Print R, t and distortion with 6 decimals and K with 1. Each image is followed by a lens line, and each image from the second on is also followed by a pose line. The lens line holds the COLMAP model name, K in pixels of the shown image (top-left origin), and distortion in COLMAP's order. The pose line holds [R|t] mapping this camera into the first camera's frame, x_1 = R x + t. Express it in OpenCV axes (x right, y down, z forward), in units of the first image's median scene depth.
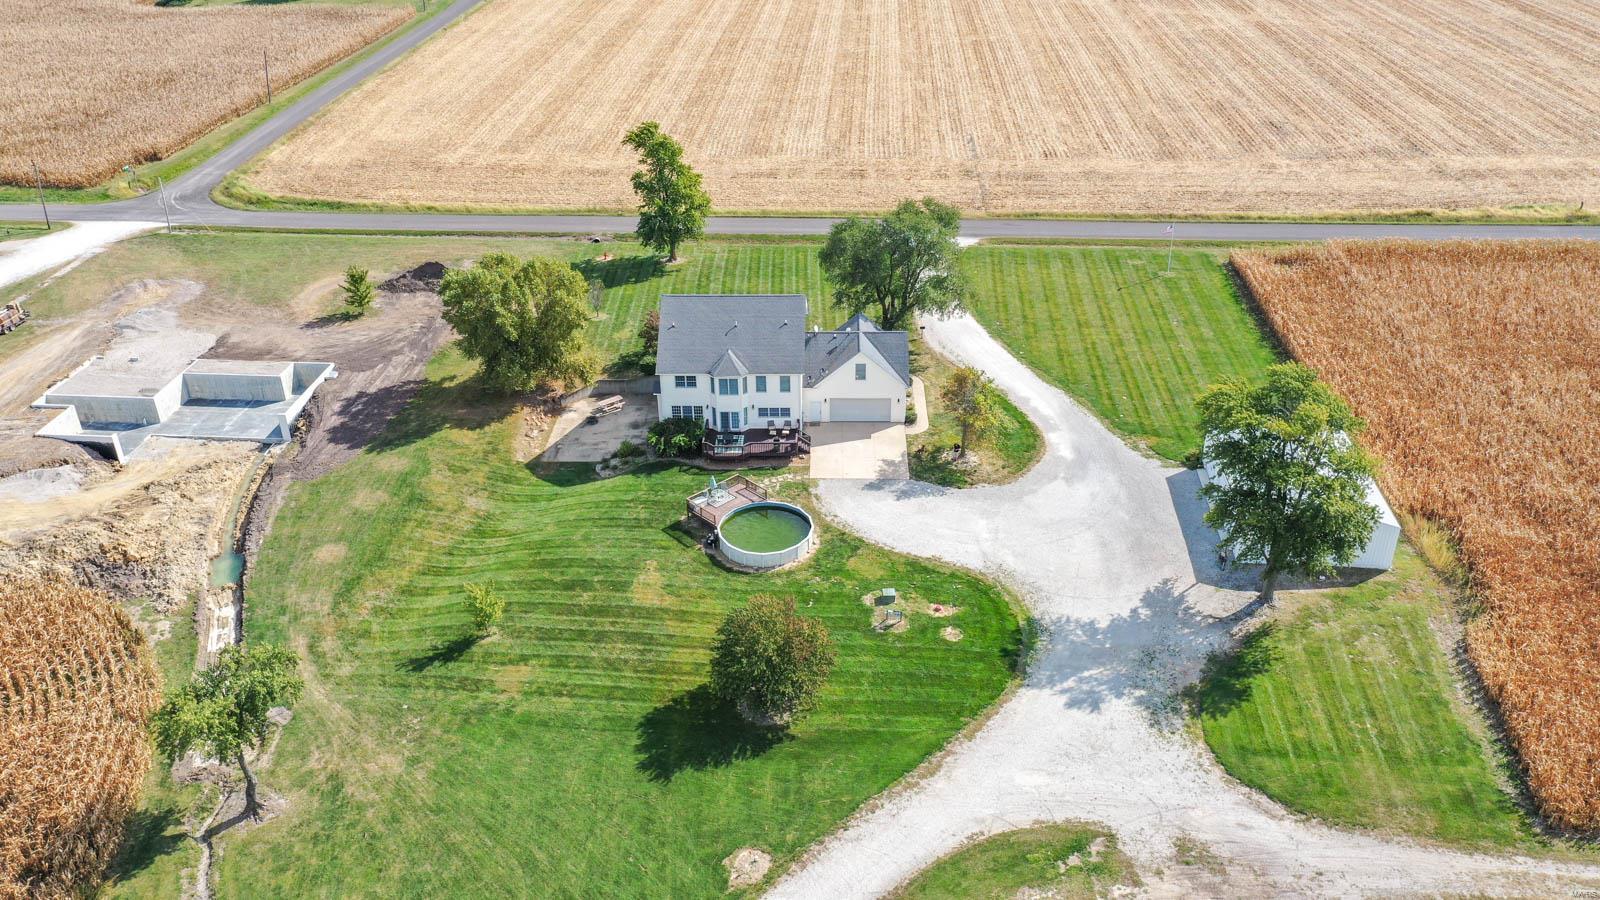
lens RADIAL K [[1282.7, 0, 800.0], [0, 1282.7, 450.0], [0, 0, 1]] dist [0.000825, 0.006094]
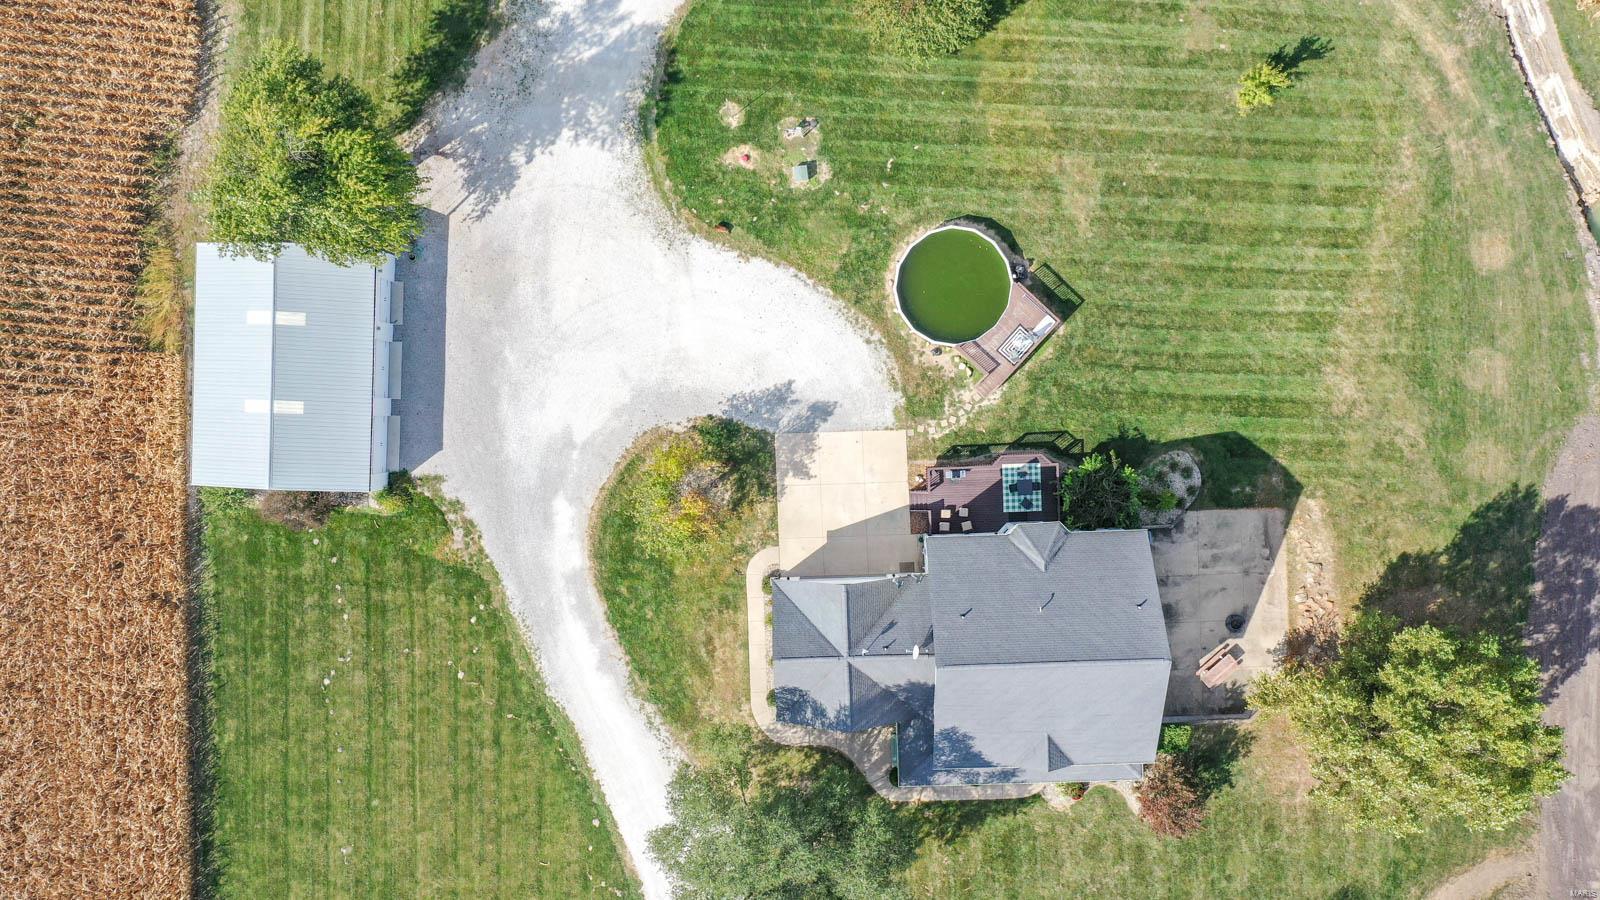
lens RADIAL K [[1282.7, 0, 800.0], [0, 1282.7, 450.0], [0, 0, 1]] dist [0.000825, 0.006094]
pose [[-0.997104, 0.063807, 0.041374, 0.039235], [0.003964, -0.499715, 0.866181, -0.637294], [0.075943, 0.863837, 0.498015, 0.627252]]
